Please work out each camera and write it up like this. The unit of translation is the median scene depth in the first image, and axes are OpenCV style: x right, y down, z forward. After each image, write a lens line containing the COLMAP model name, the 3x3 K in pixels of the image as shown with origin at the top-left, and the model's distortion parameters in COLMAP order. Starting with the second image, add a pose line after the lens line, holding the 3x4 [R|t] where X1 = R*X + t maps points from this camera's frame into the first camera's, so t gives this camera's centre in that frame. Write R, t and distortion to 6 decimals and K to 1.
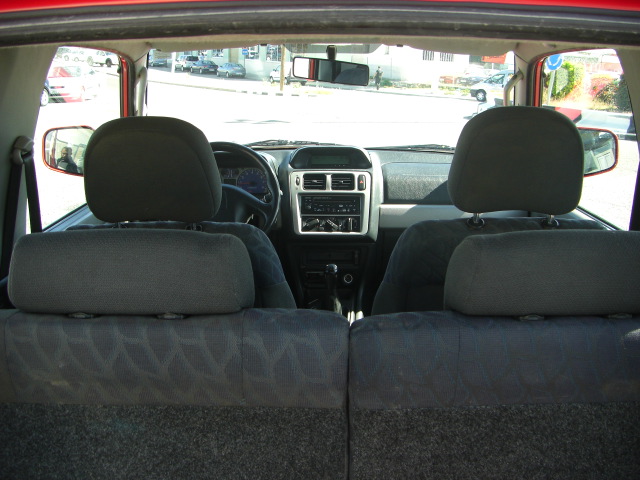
lens RADIAL K [[715.8, 0, 318.7], [0, 715.8, 242.0], [0, 0, 1]] dist [-0.144469, 0.000000]
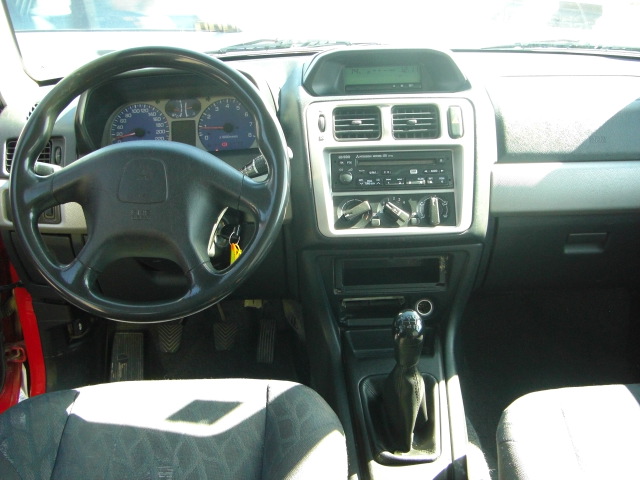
lens RADIAL K [[715.8, 0, 323.2], [0, 715.8, 237.3], [0, 0, 1]] dist [-0.144469, 0.000000]
pose [[0.999188, -0.038954, 0.010277, -0.036517], [0.037361, 0.991409, 0.125348, -0.069540], [-0.015072, -0.124862, 0.992060, 0.518942]]
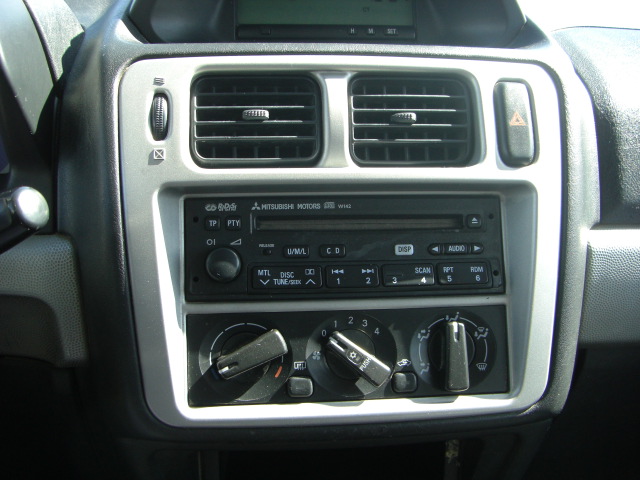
lens RADIAL K [[715.8, 0, 319.1], [0, 715.8, 237.9], [0, 0, 1]] dist [-0.144469, 0.000000]
pose [[0.994970, -0.019817, 0.098190, -0.008419], [0.004434, 0.987988, 0.154465, -0.082200], [-0.100072, -0.153253, 0.983107, 0.823848]]
